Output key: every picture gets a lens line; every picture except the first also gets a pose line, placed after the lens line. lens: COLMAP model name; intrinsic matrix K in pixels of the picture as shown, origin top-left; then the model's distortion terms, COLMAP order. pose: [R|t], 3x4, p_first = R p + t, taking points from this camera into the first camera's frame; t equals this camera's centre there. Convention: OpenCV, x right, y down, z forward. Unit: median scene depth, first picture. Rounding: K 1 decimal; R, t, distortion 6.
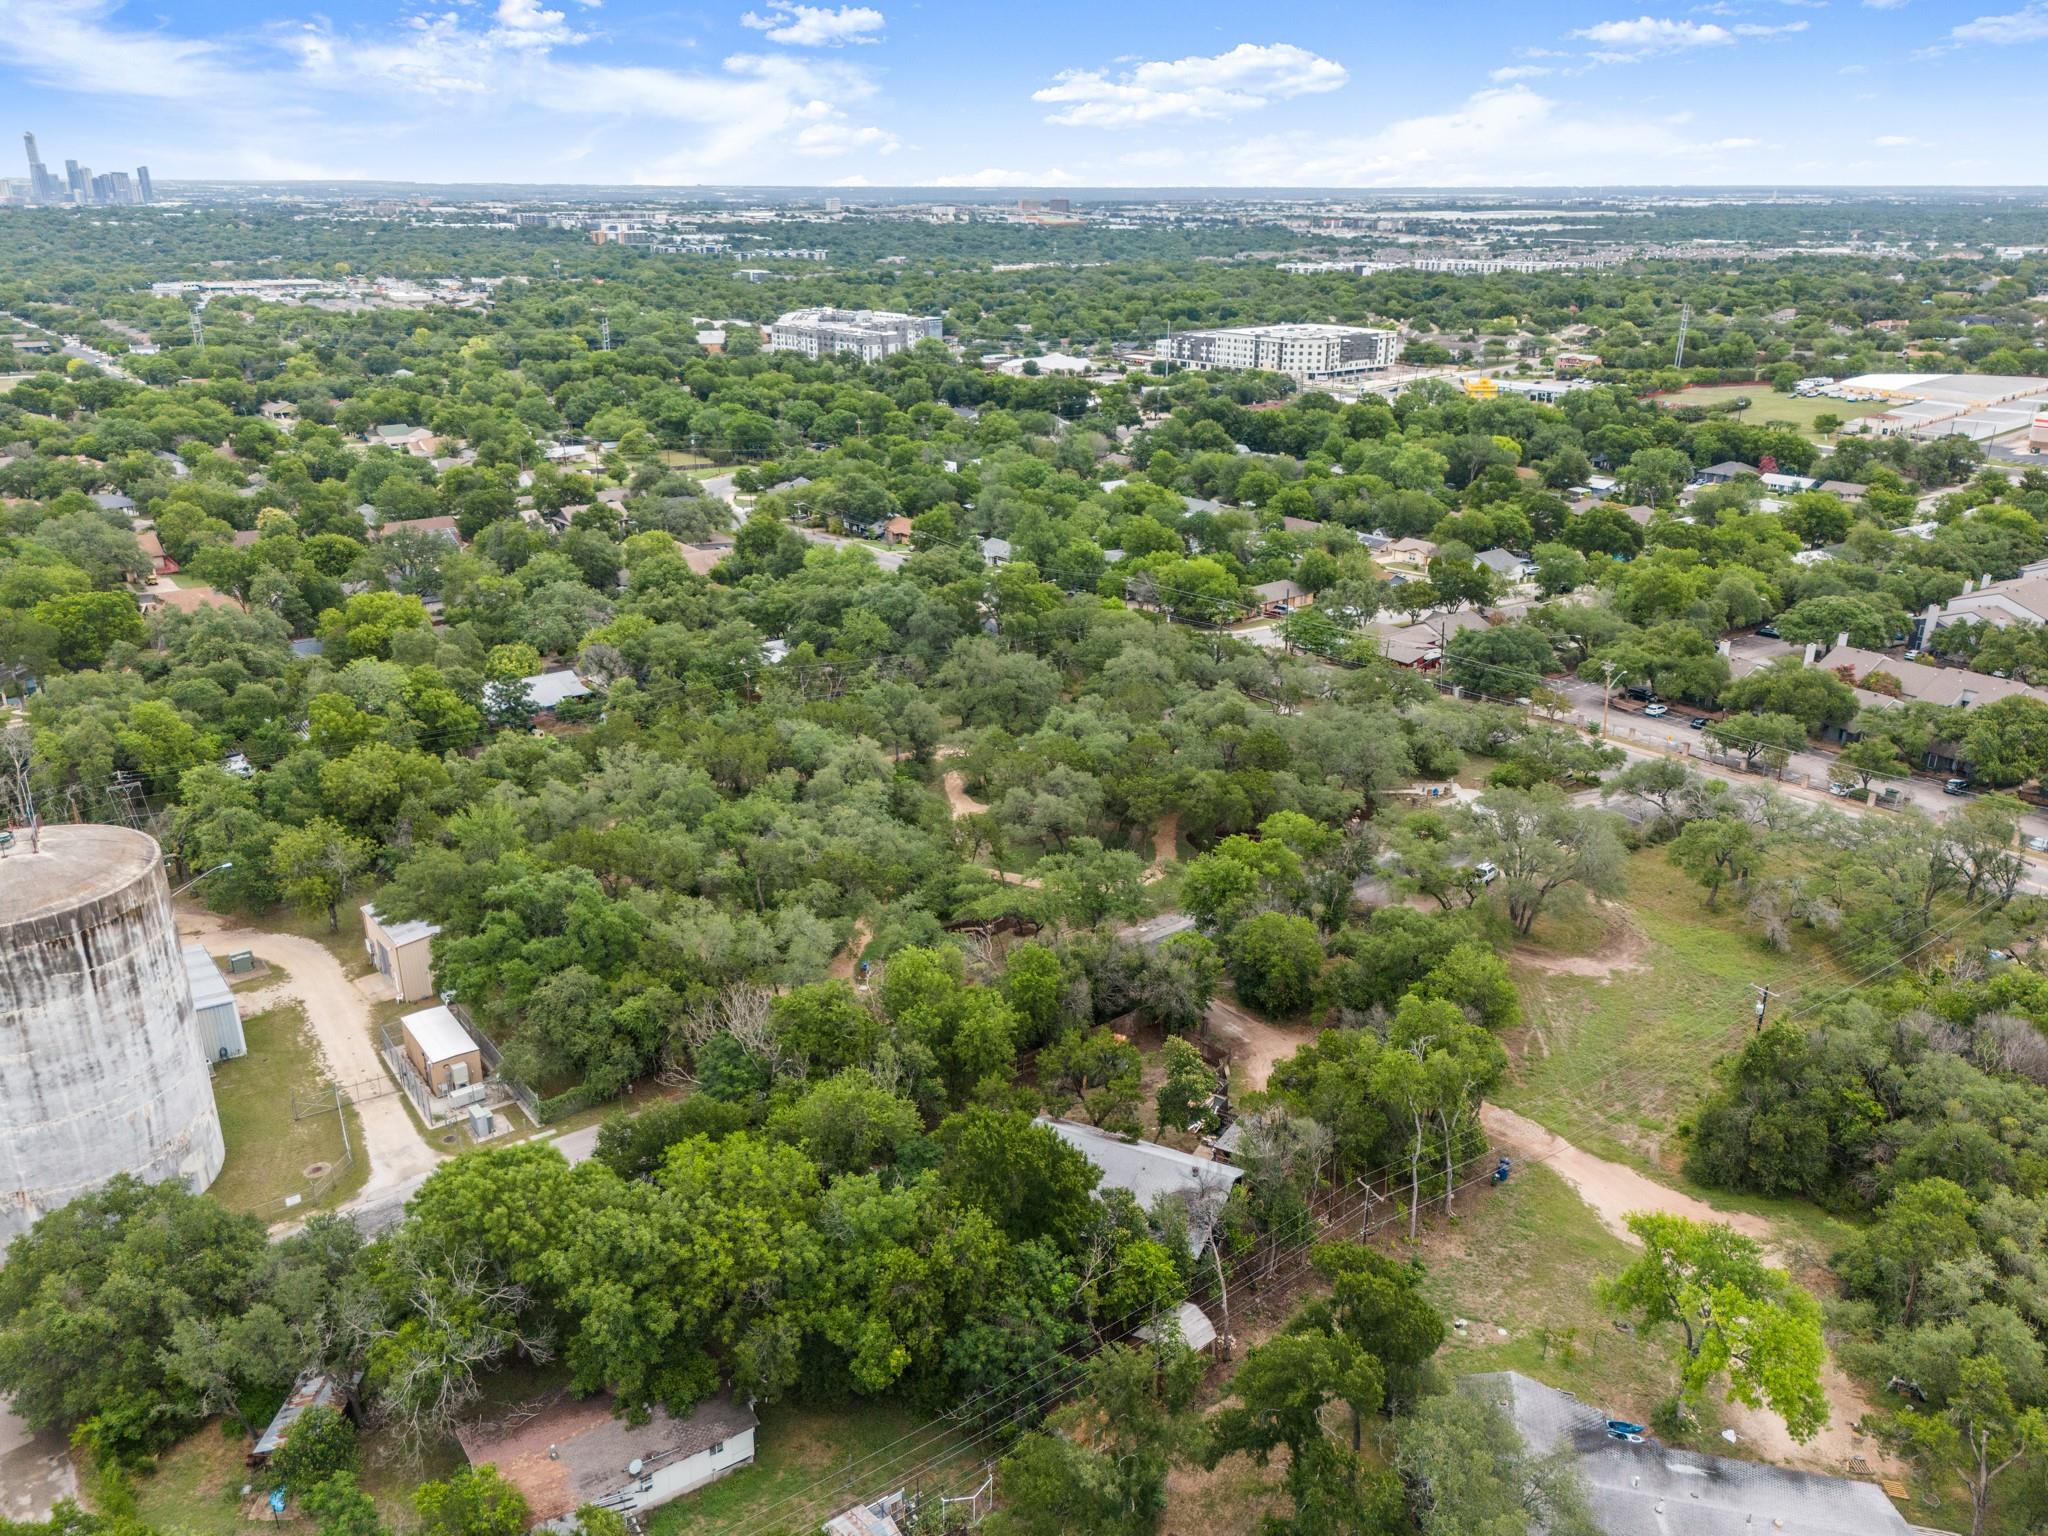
lens RADIAL K [[1495.4, 0, 1031.9], [0, 1495.4, 766.3], [0, 0, 1]] dist [0.059124, -0.043097]
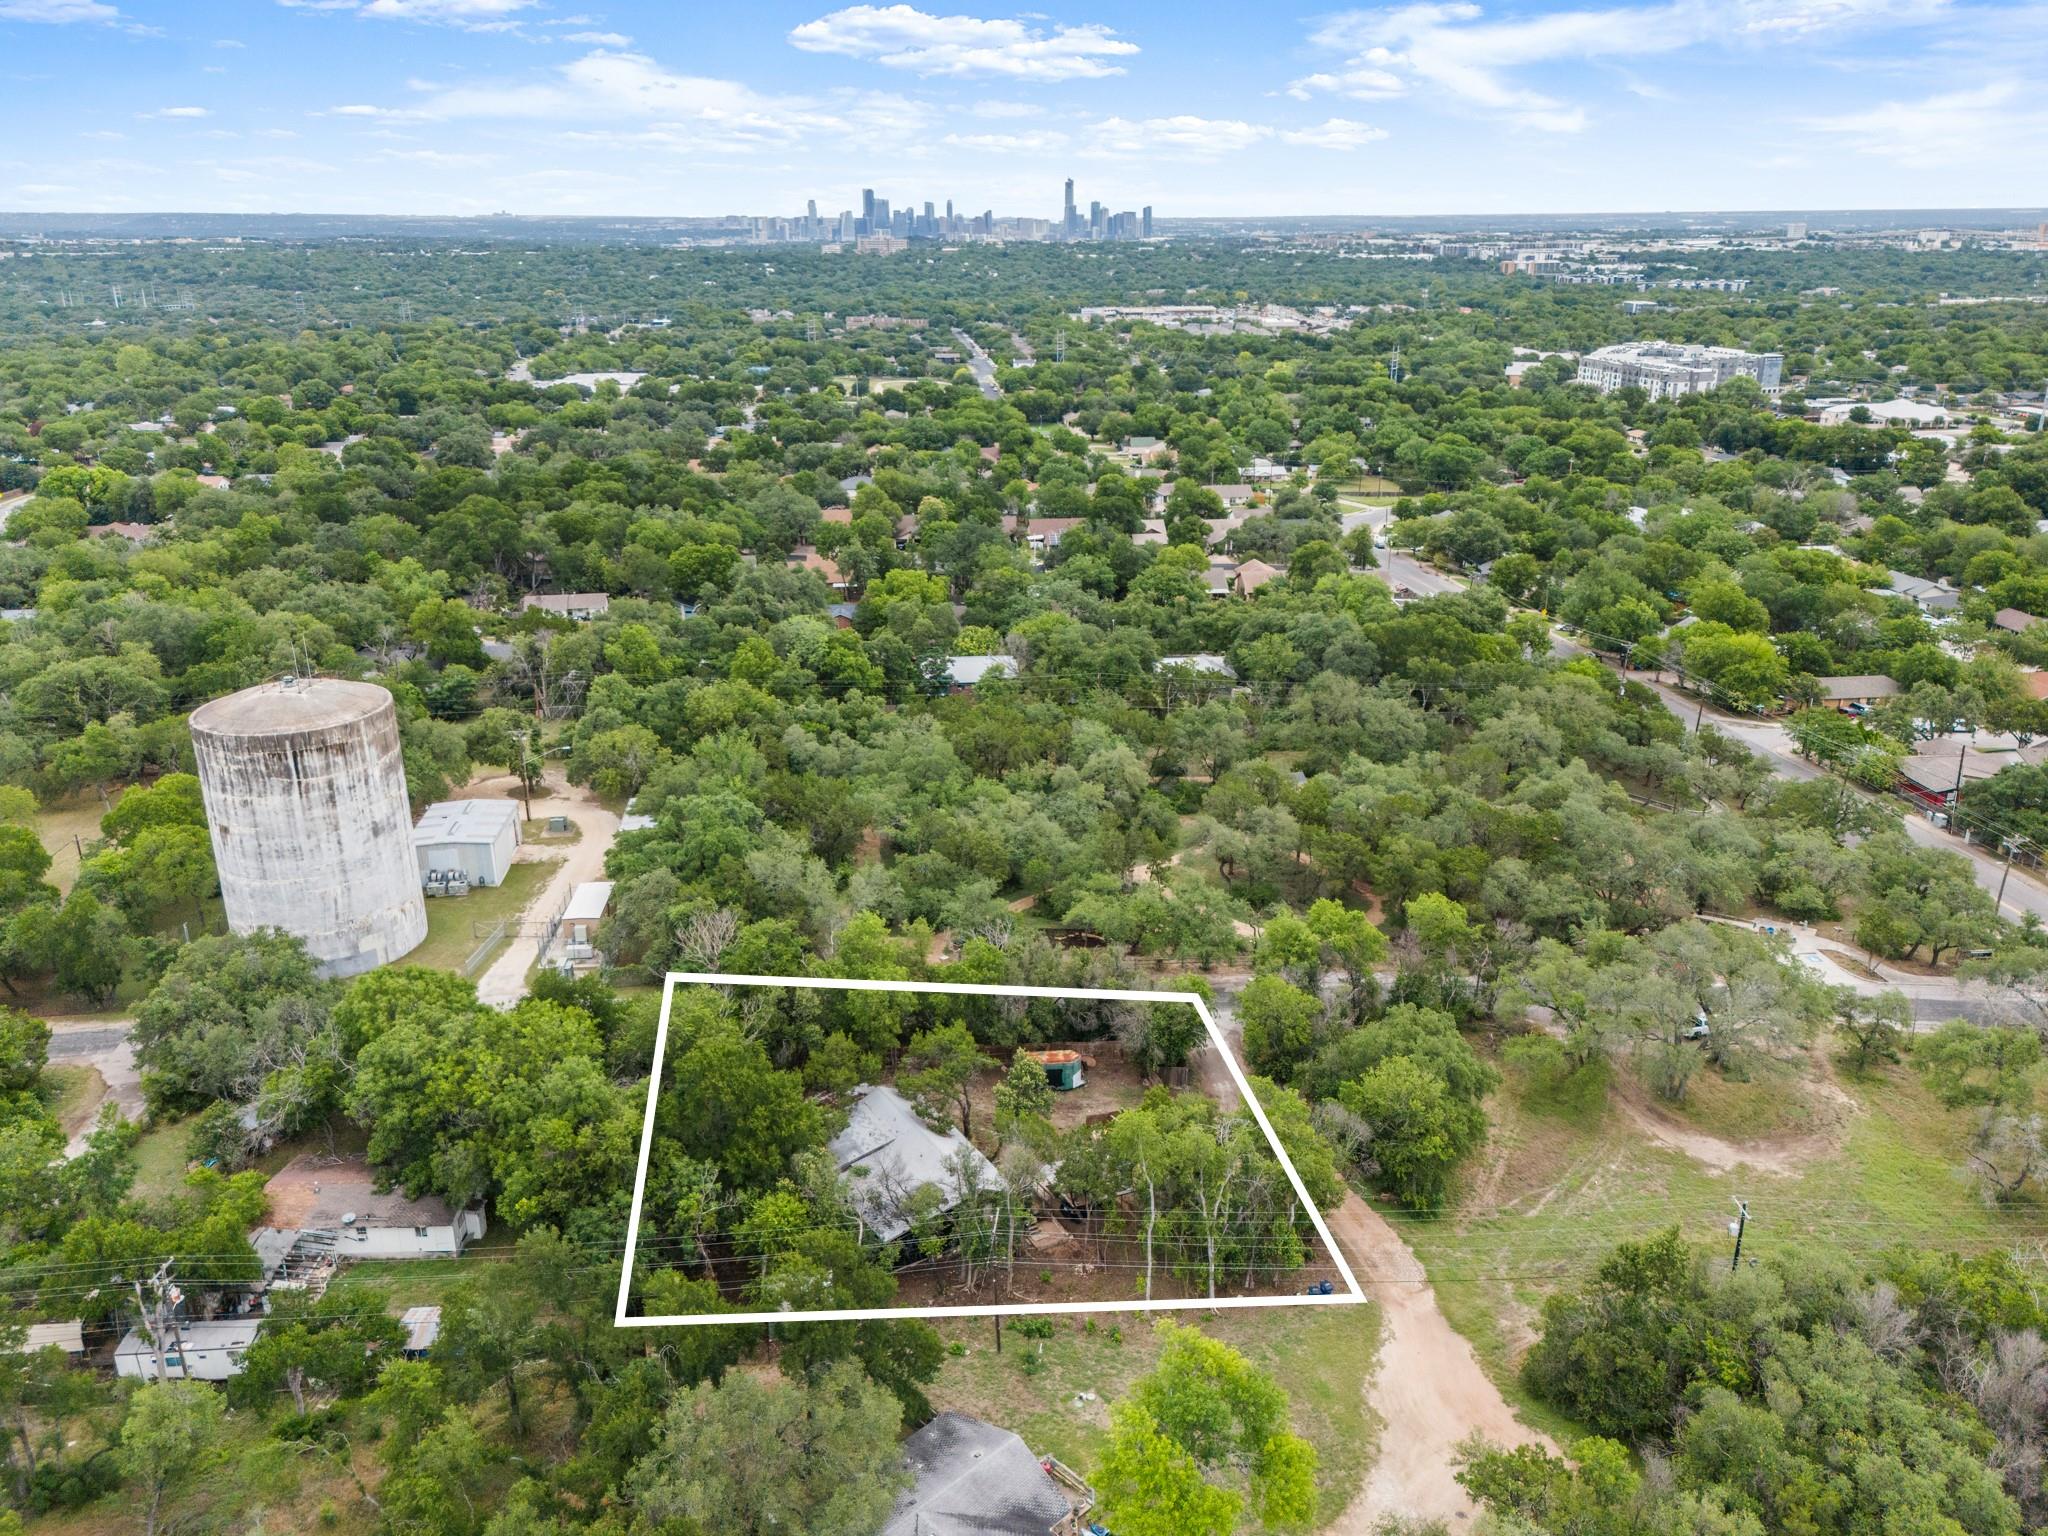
lens RADIAL K [[1495.4, 0, 1031.9], [0, 1495.4, 766.3], [0, 0, 1]] dist [0.059124, -0.043097]
pose [[0.849987, 0.175467, -0.496724, 0.545120], [-0.184277, 0.982364, 0.031687, -0.039899], [0.493523, 0.064601, 0.867330, 0.104833]]
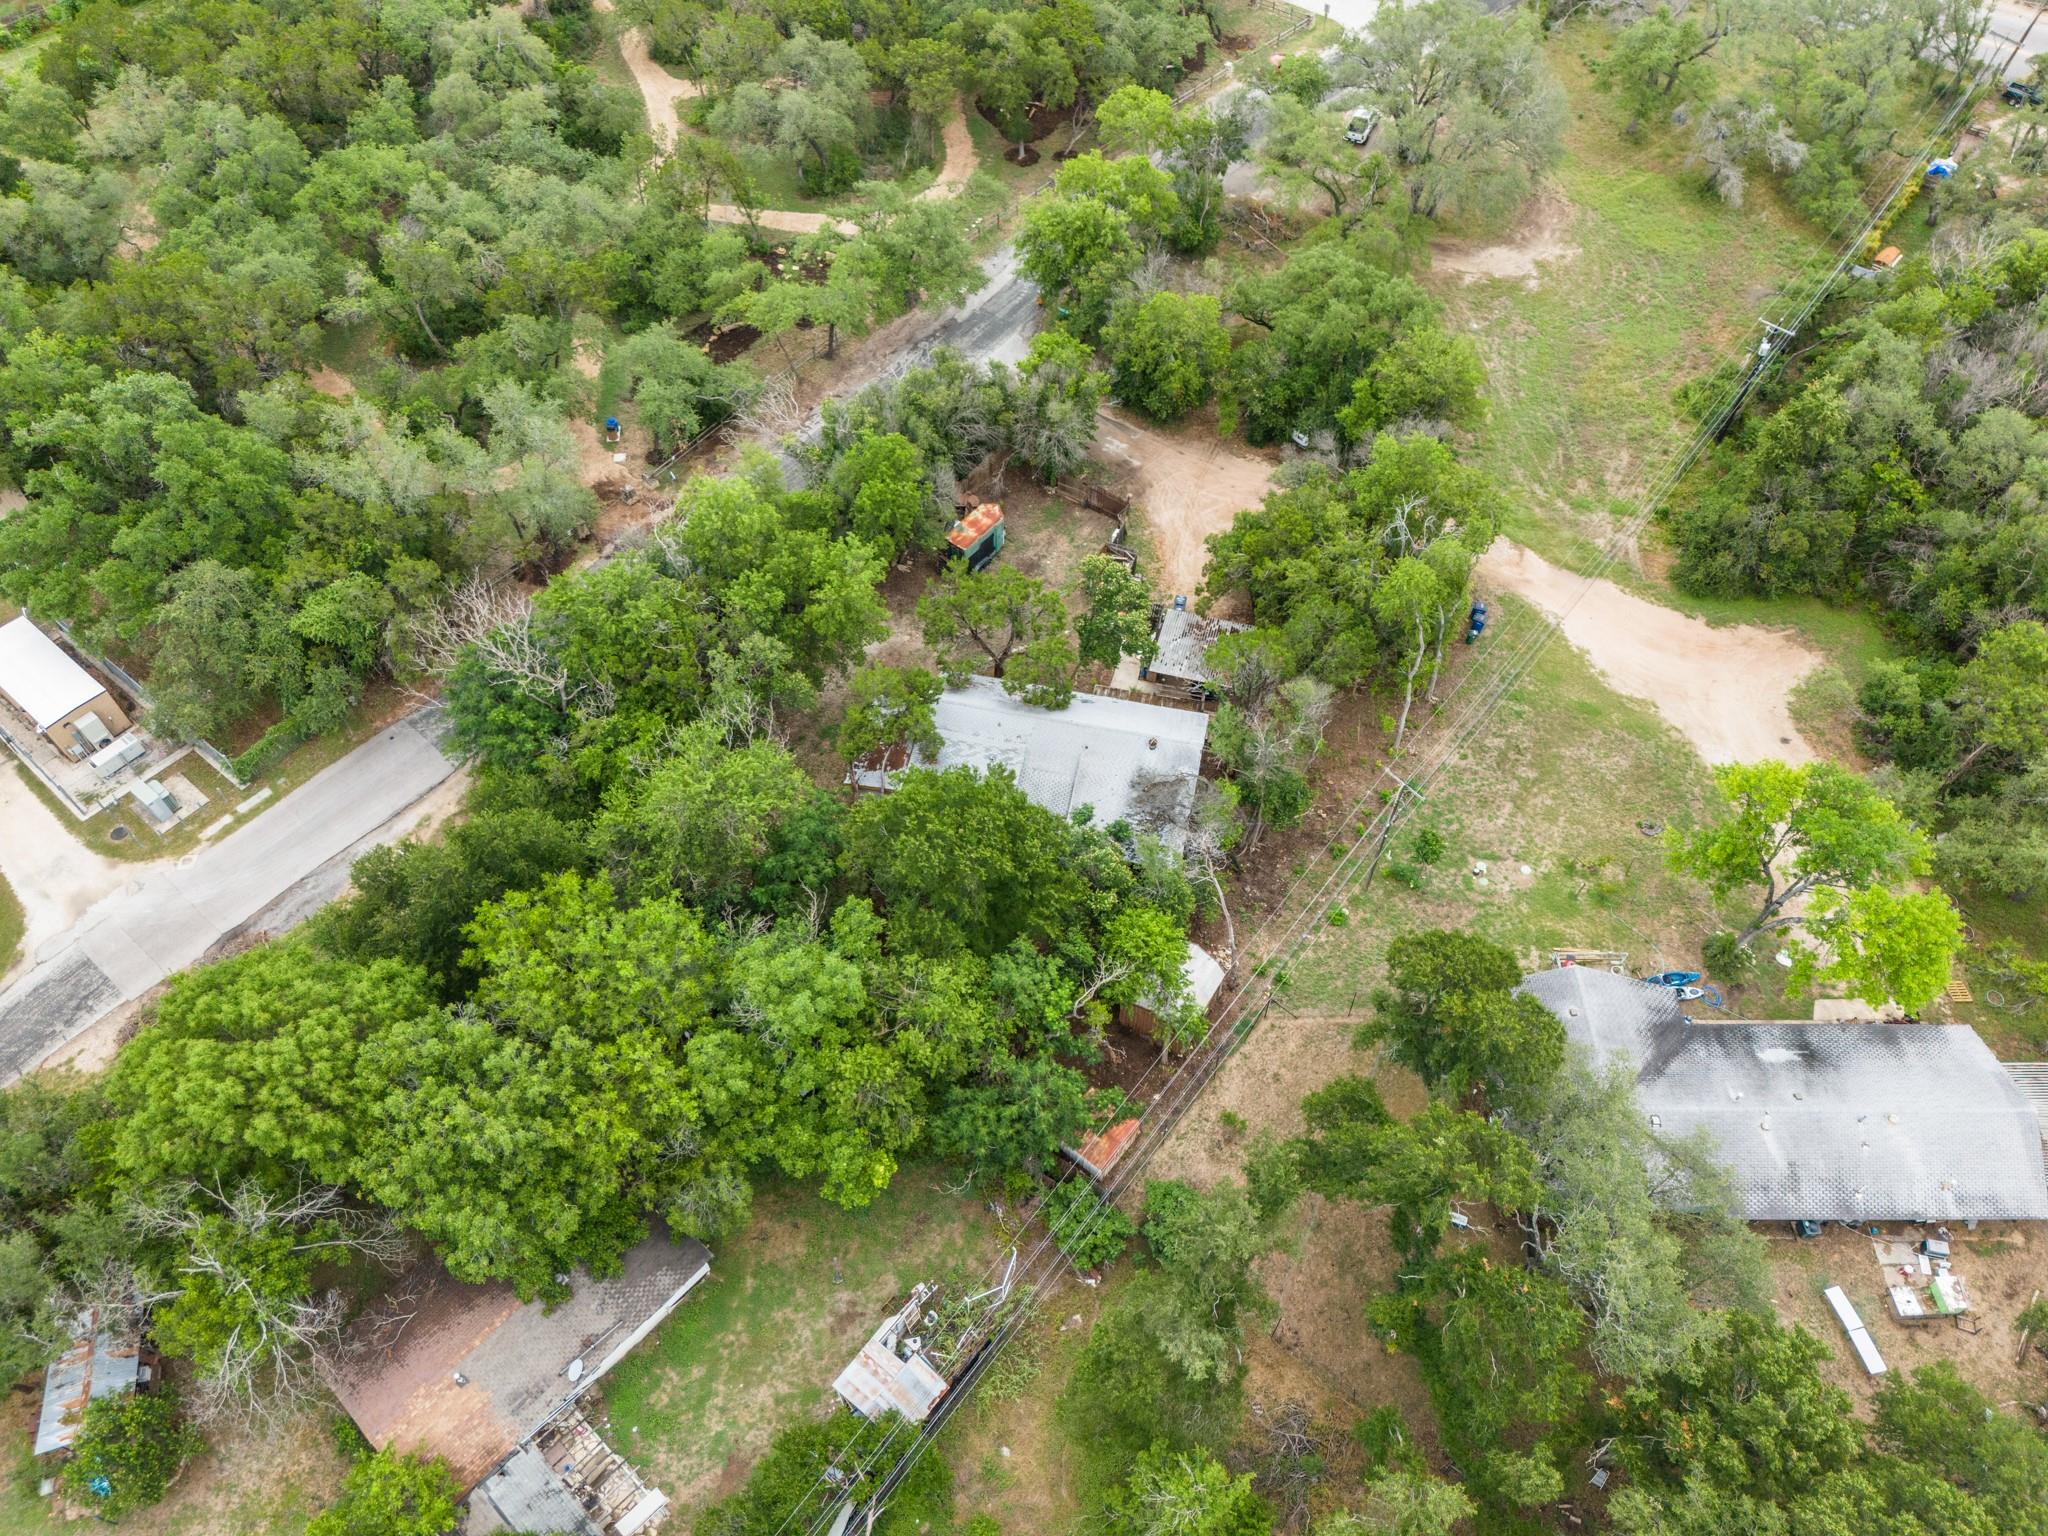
lens RADIAL K [[1506.6, 0, 1017.2], [0, 1506.6, 767.1], [0, 0, 1]] dist [0.026101, 0.002288]
pose [[0.972971, -0.185462, 0.137591, -0.061502], [0.081808, 0.834001, 0.545665, -0.133844], [-0.215951, -0.519660, 0.826631, 0.314810]]
